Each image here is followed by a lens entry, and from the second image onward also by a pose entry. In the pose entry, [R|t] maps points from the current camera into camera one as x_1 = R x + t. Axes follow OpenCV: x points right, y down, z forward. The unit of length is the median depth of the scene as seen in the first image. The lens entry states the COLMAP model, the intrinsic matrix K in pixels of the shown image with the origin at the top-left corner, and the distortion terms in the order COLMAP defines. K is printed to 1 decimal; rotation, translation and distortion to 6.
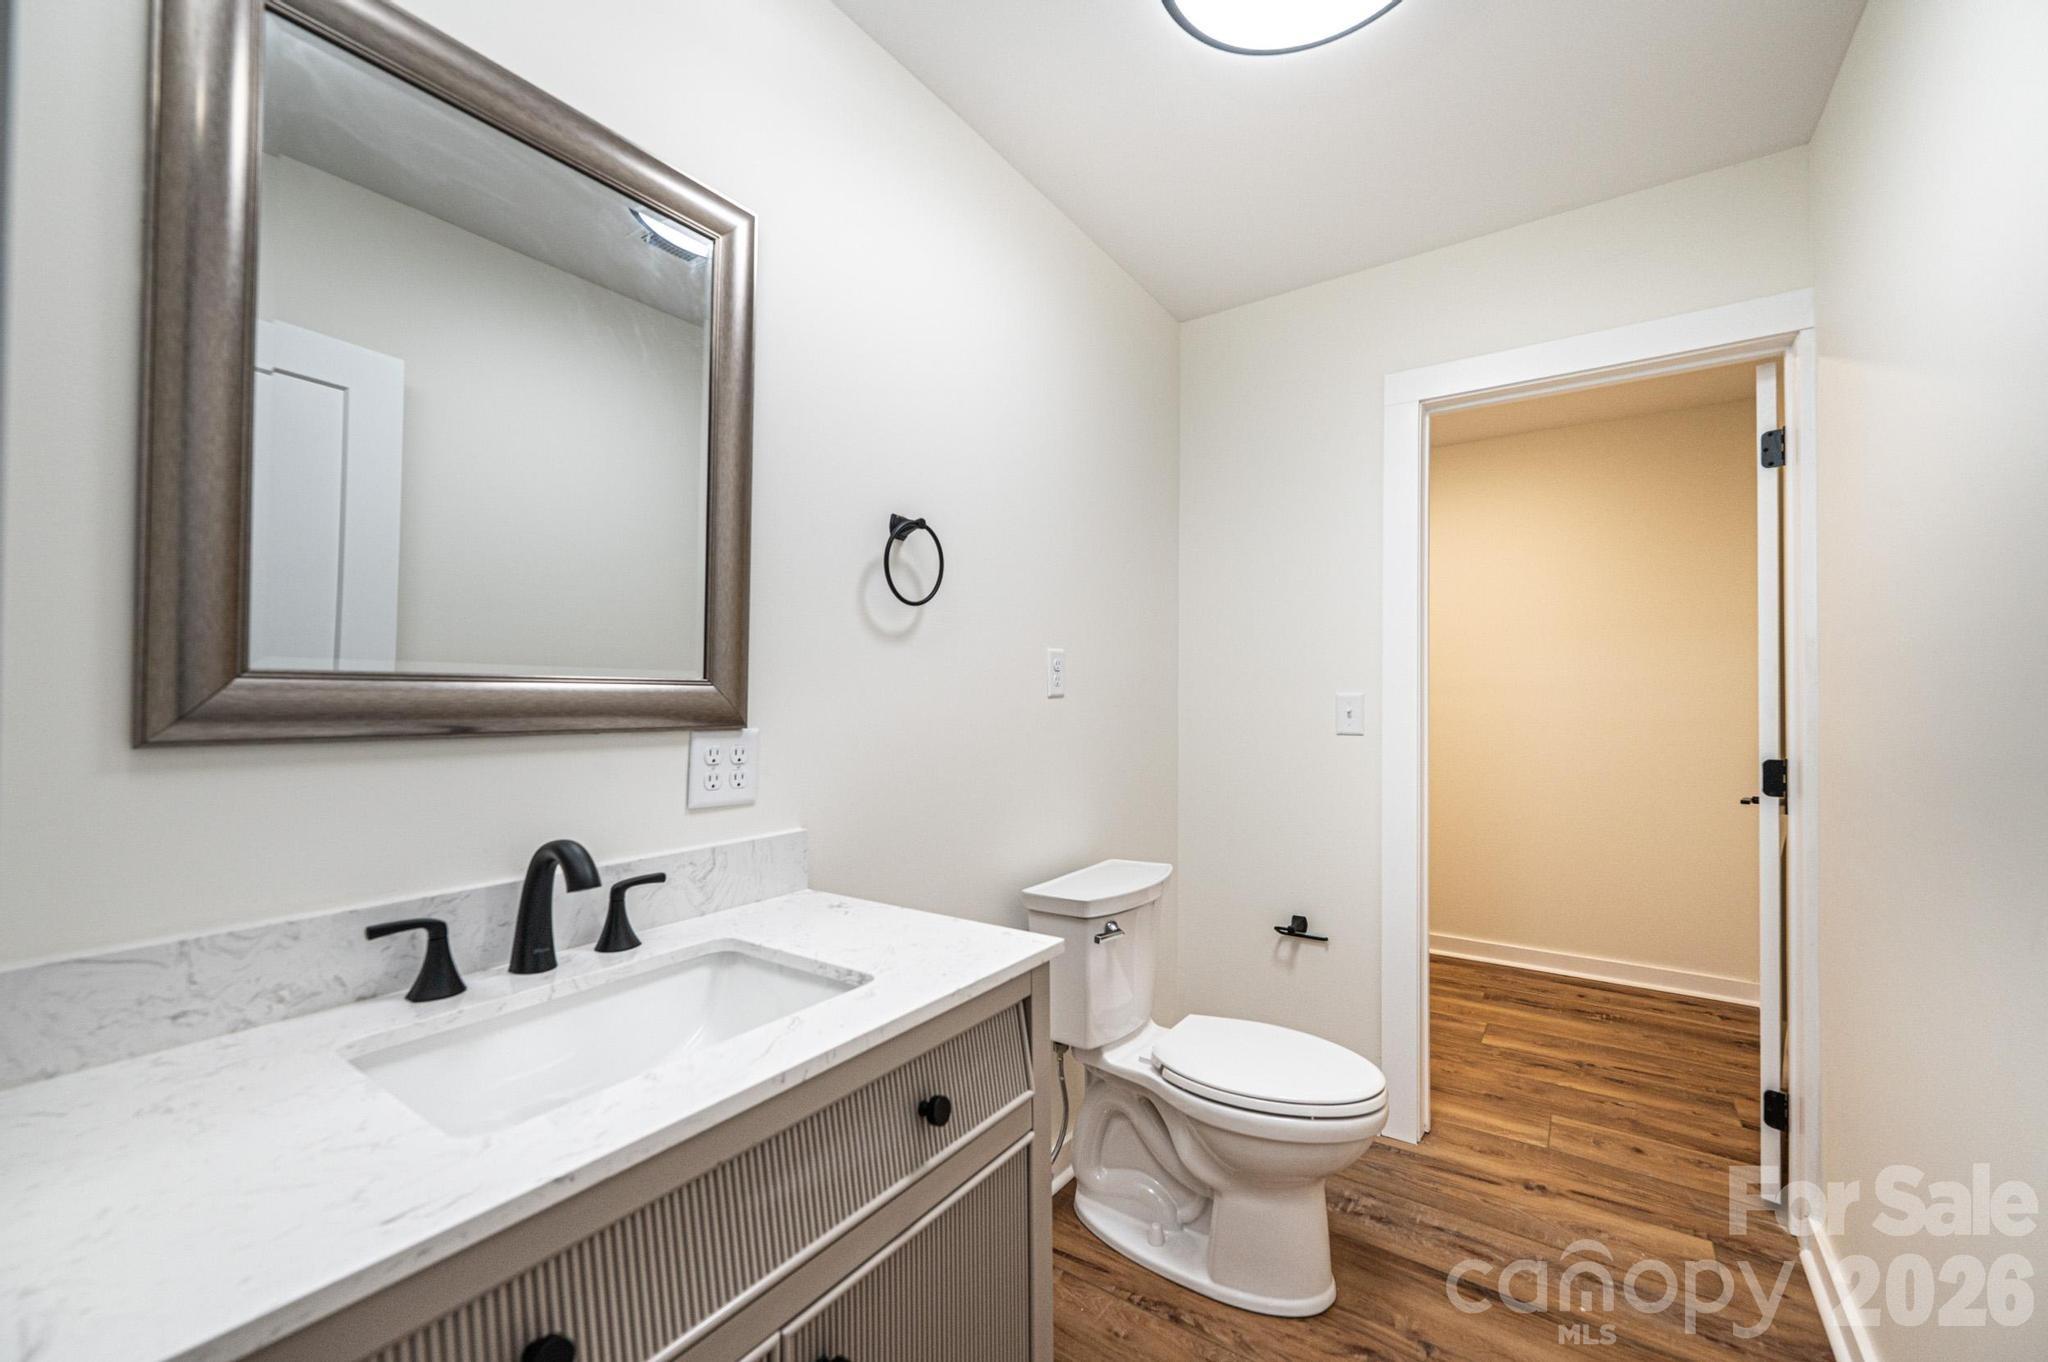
lens RADIAL K [[813.7, 0, 1024.0], [0, 813.7, 681.0], [0, 0, 1]] dist [-0.001403, -0.000053]
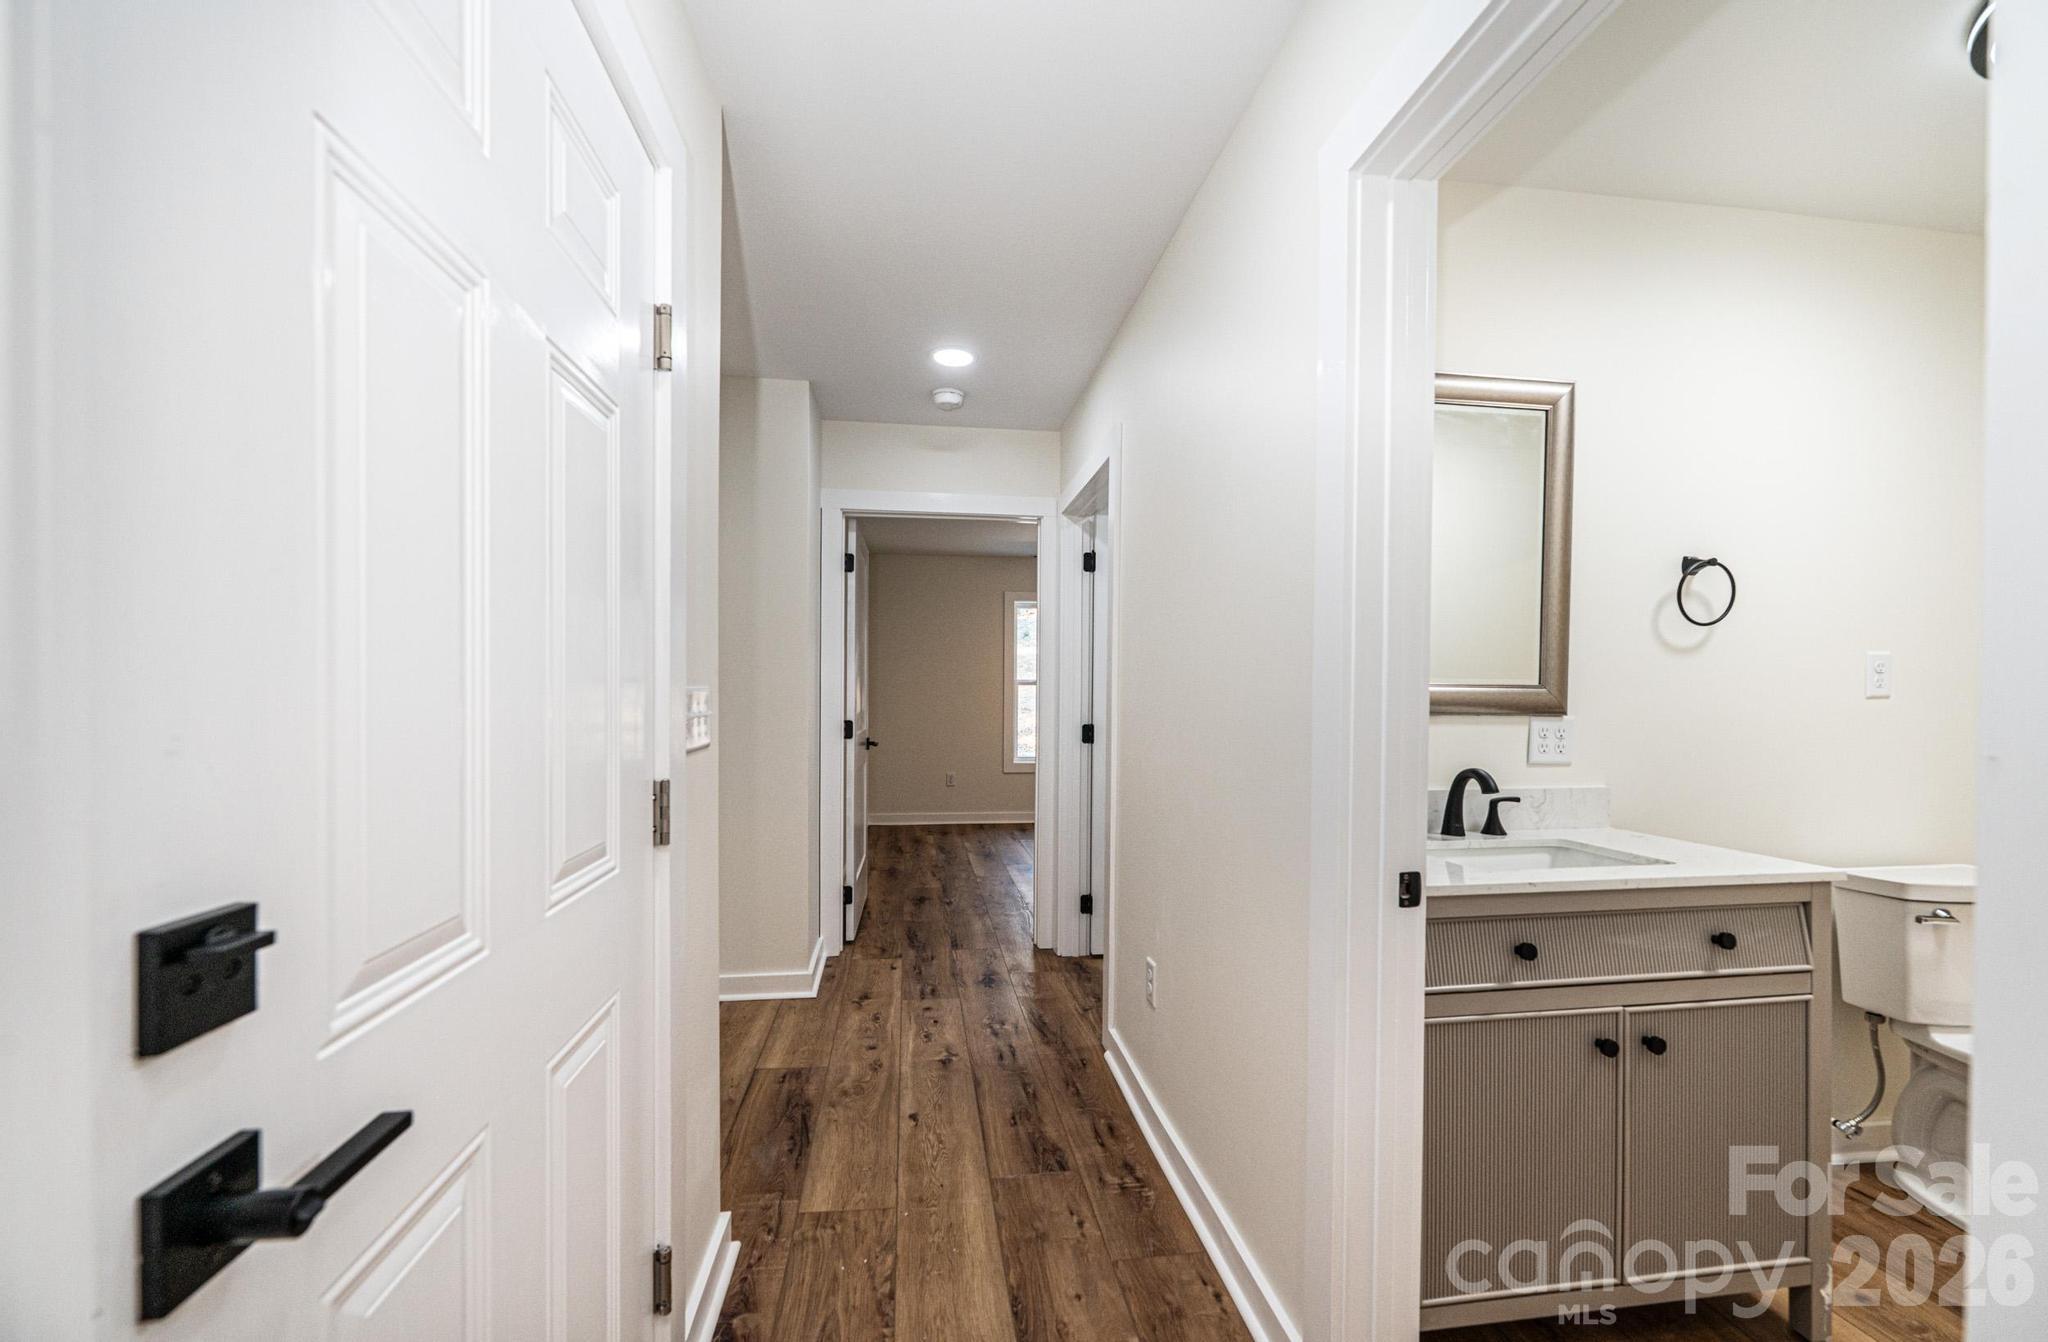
lens RADIAL K [[807.2, 0, 1032.2], [0, 807.2, 698.6], [0, 0, 1]] dist [-0.000636, -0.000120]
pose [[0.681794, 0.006789, -0.731513, 0.075226], [0.007776, 0.999833, 0.016526, -0.006384], [0.731503, -0.016955, 0.681628, -0.665644]]
